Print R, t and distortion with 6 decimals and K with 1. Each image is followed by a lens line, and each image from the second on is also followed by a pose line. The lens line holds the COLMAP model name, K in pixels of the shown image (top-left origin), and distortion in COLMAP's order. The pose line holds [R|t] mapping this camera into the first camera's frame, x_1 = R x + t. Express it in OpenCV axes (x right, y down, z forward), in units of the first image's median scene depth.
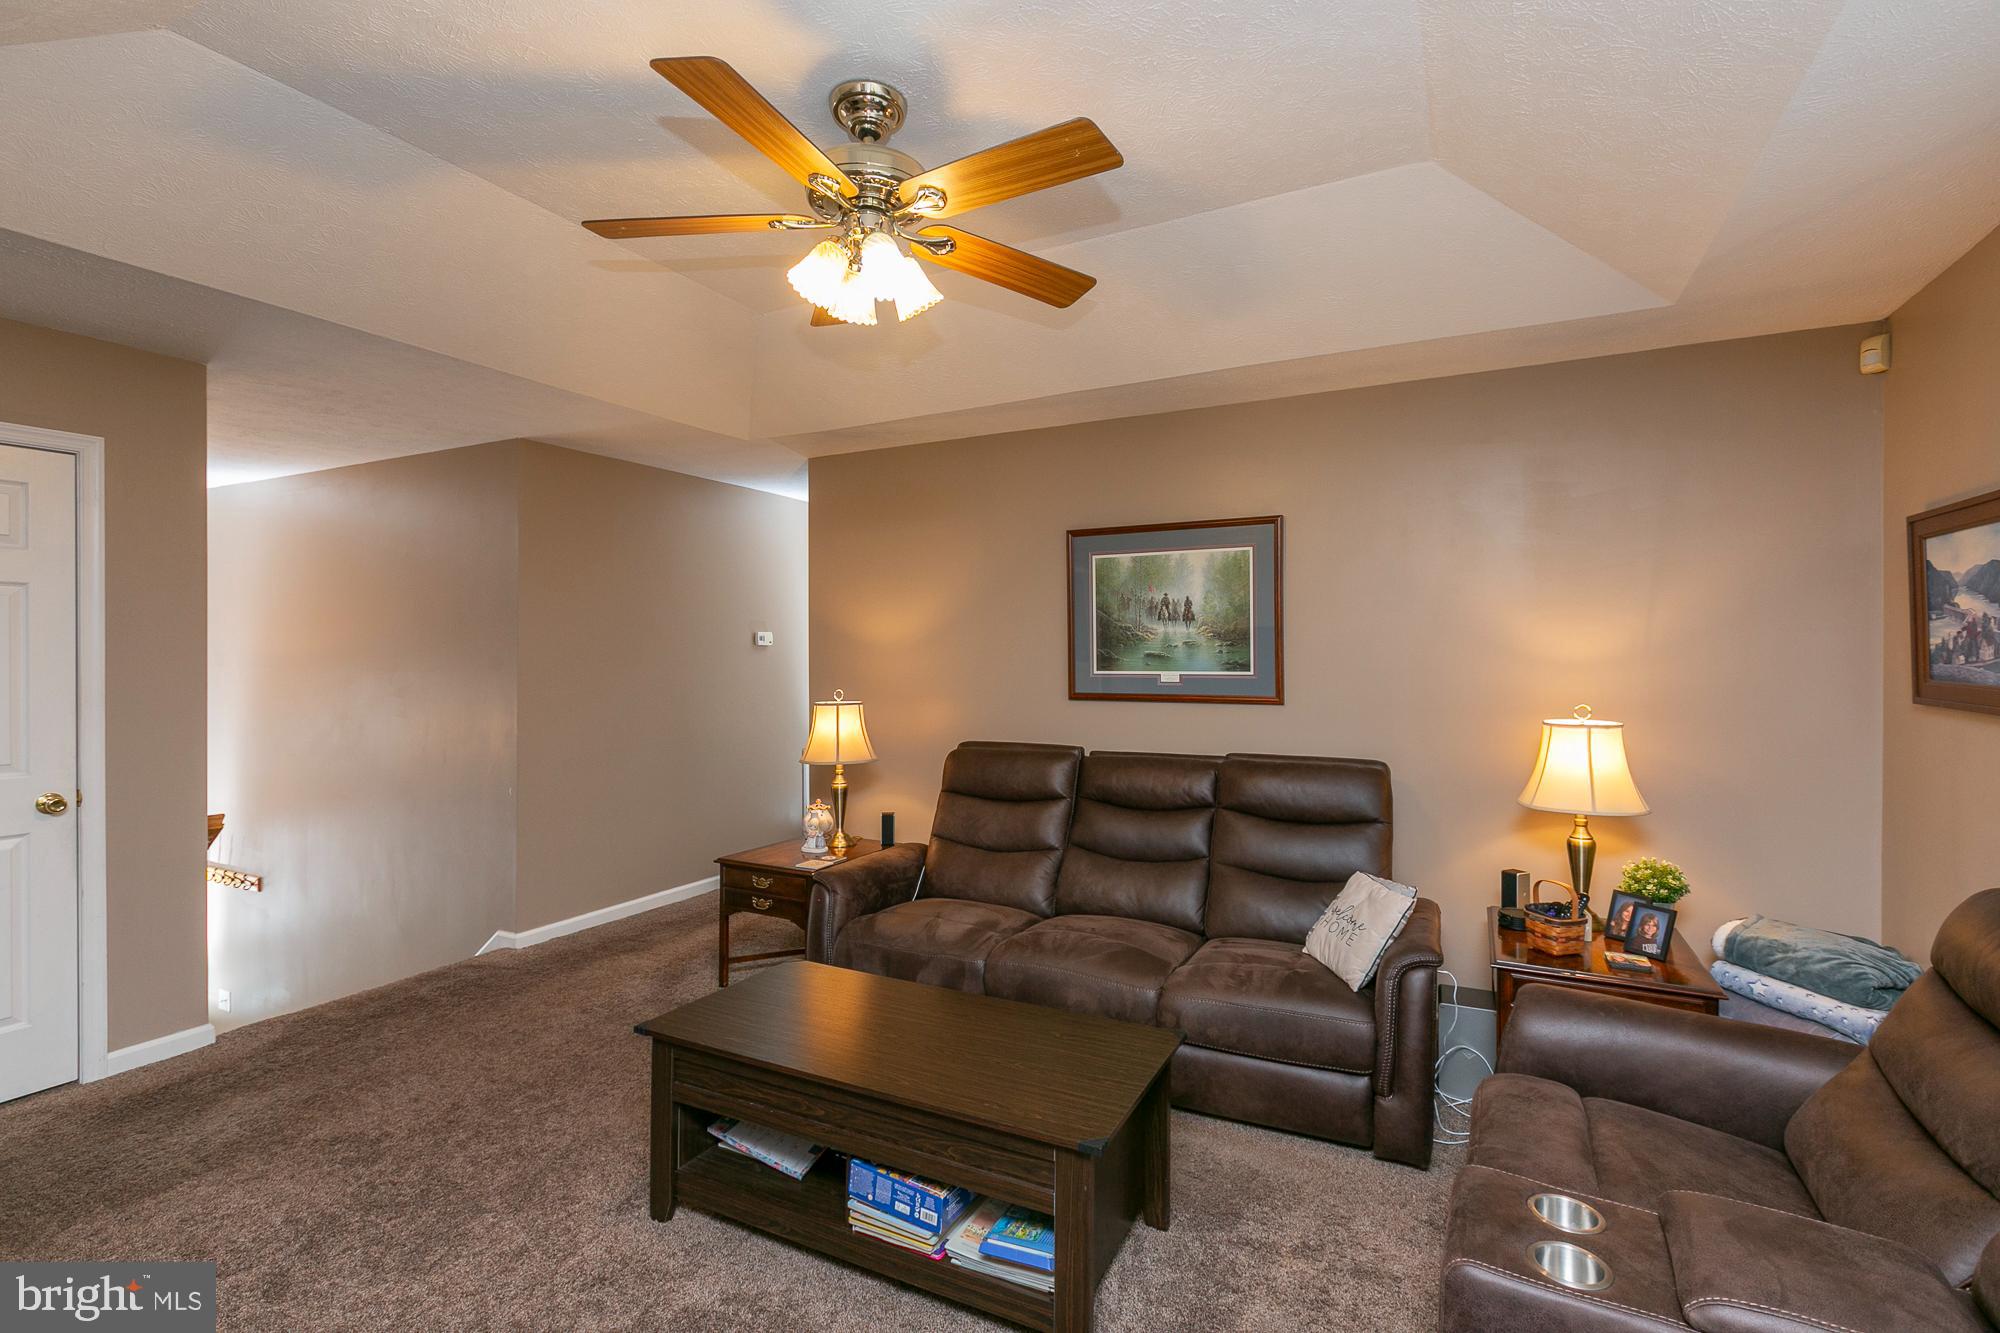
lens RADIAL K [[919.0, 0, 993.7], [0, 919.0, 651.6], [0, 0, 1]] dist [-0.000053, -0.000632]
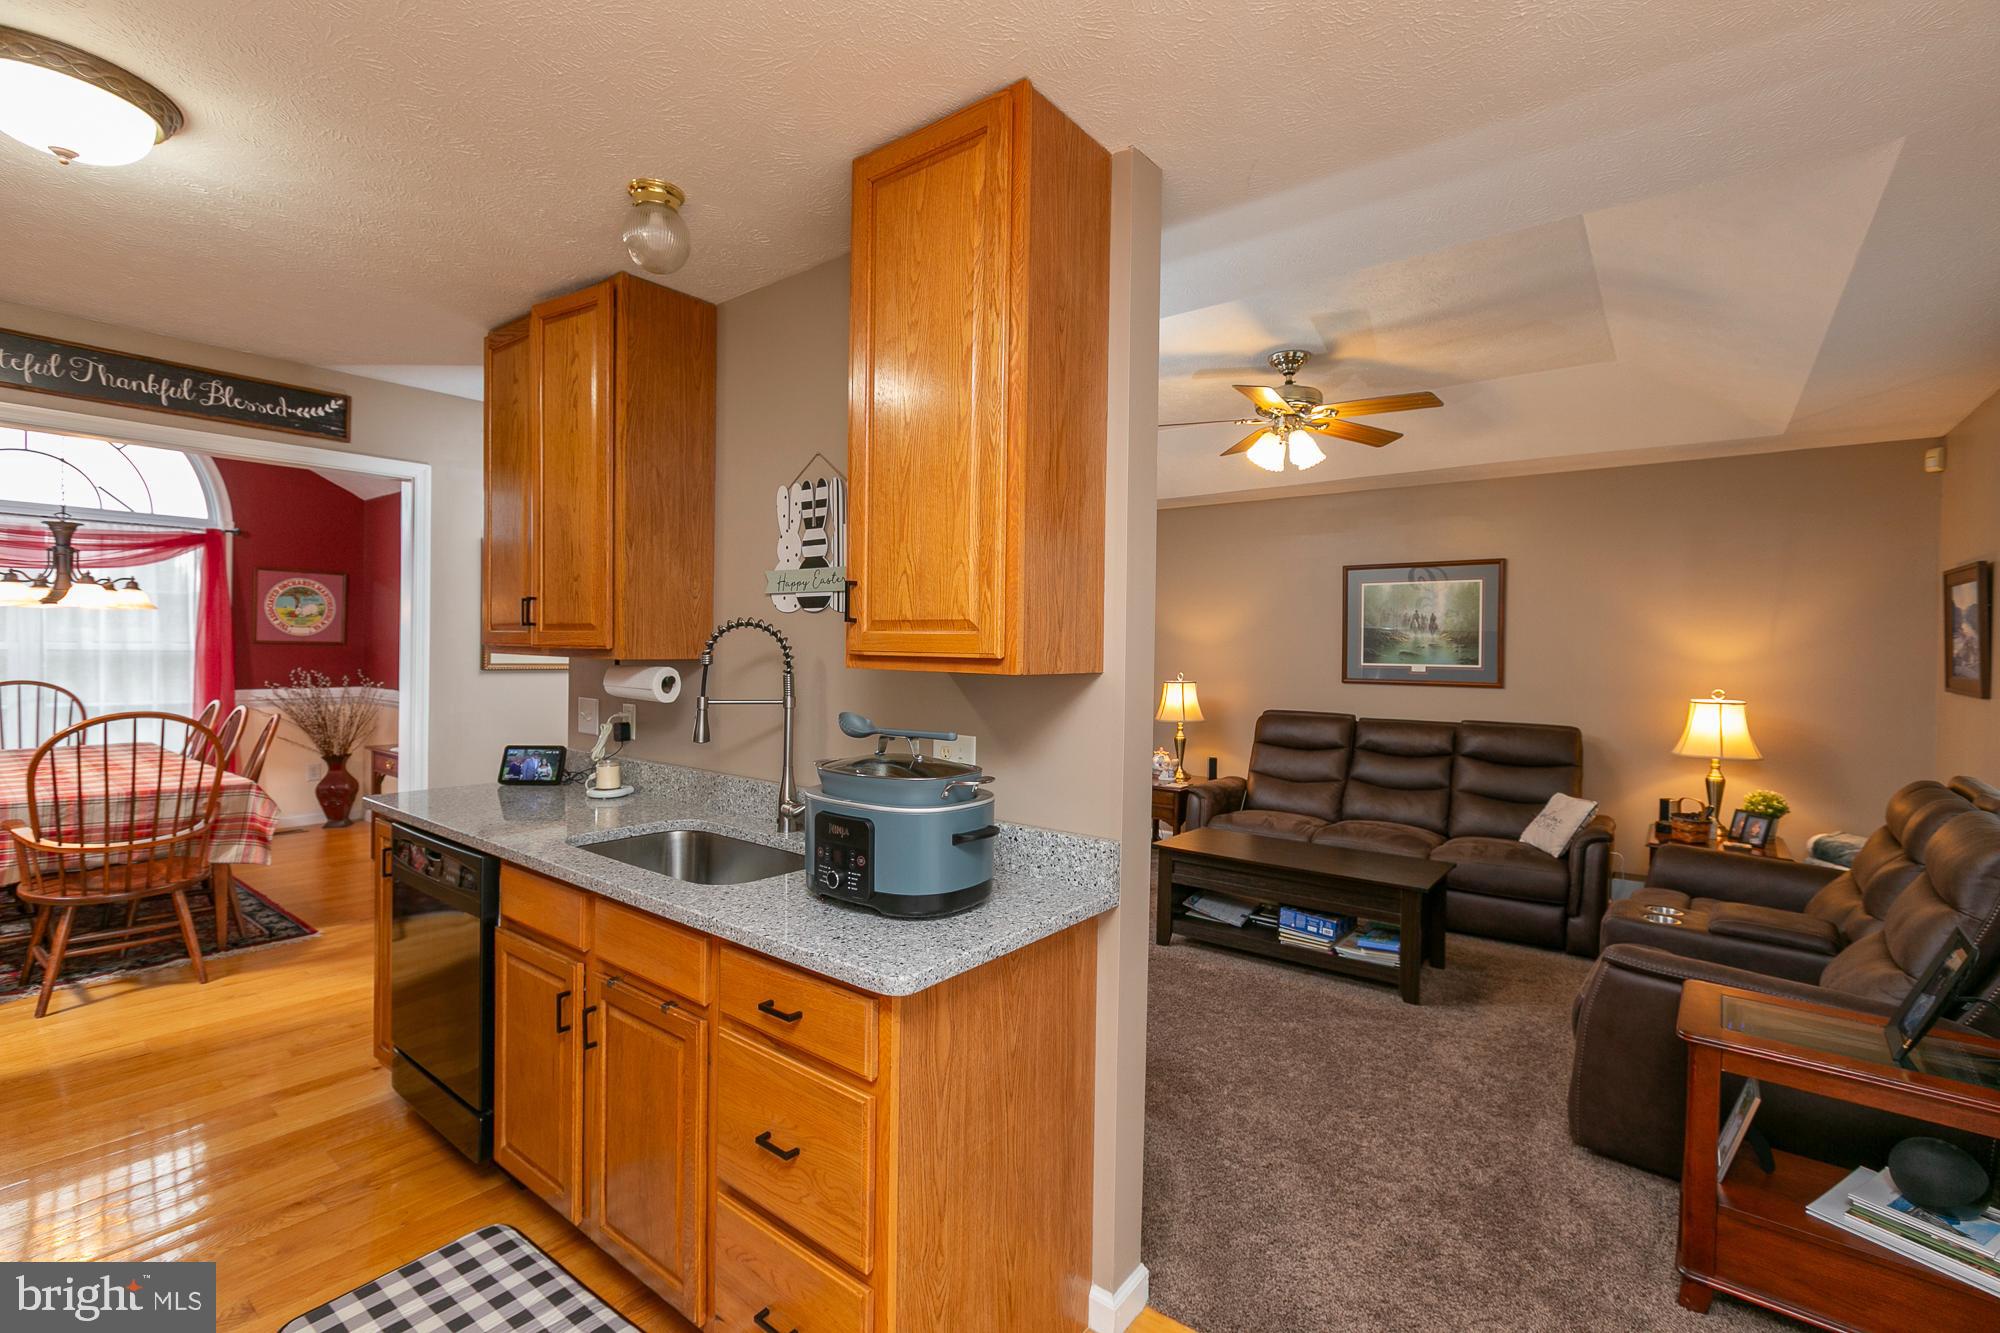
lens RADIAL K [[919.0, 0, 1004.8], [0, 919.0, 657.8], [0, 0, 1]] dist [-0.000053, -0.000632]
pose [[0.988219, 0.013729, -0.152429, -0.299077], [-0.011427, 0.999807, 0.015972, -0.005525], [0.152619, -0.014042, 0.988185, -0.689536]]
